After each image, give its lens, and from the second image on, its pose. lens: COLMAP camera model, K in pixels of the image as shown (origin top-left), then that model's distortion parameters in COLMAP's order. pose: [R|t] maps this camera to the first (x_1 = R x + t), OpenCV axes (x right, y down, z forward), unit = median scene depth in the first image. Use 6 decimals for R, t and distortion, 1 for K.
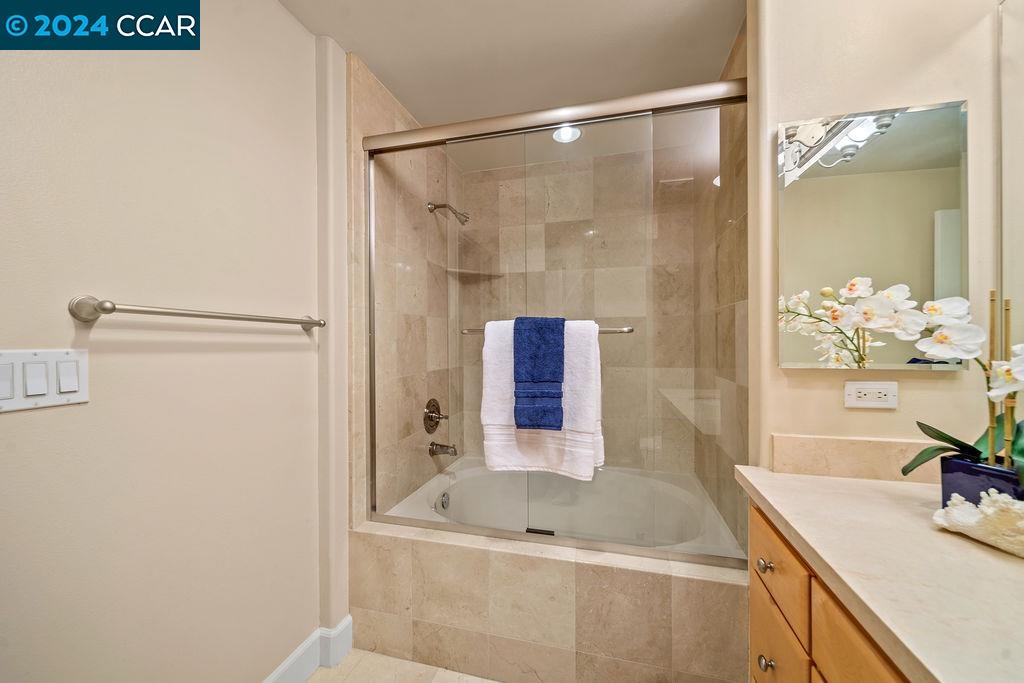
lens RADIAL K [[381.8, 0, 512.0], [0, 381.8, 341.5], [0, 0, 1]] dist [-0.002597, -0.000149]
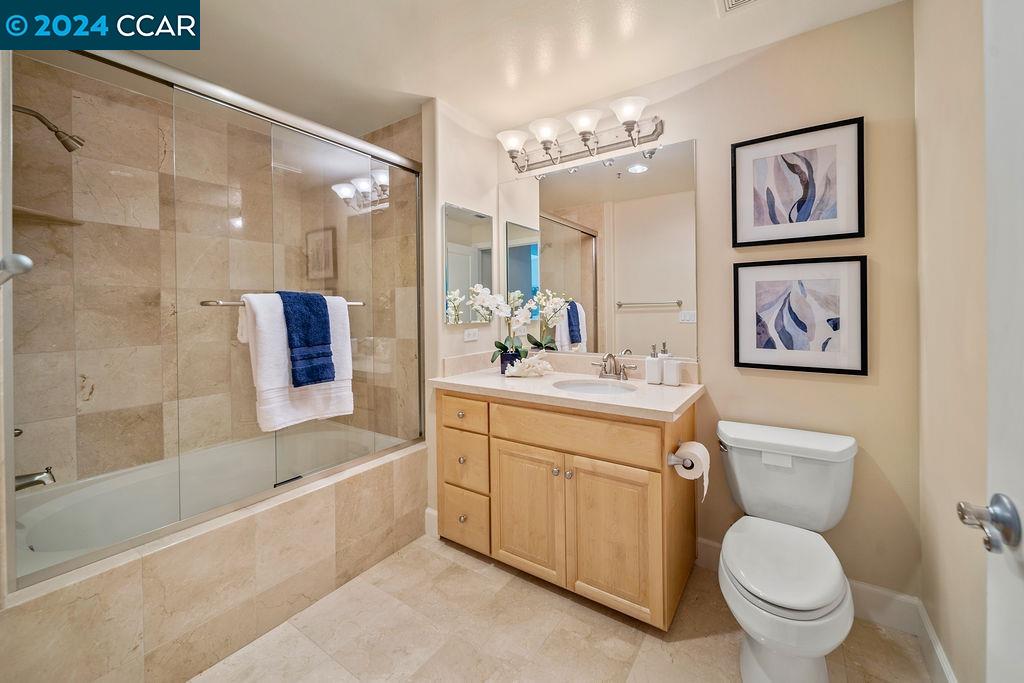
lens RADIAL K [[411.8, 0, 510.7], [0, 411.8, 314.7], [0, 0, 1]] dist [-0.000556, -0.000286]
pose [[0.352166, -0.010161, 0.935883, -0.913437], [0.013065, 0.999897, 0.005940, 0.008164], [-0.935847, 0.010135, 0.352262, -0.053705]]
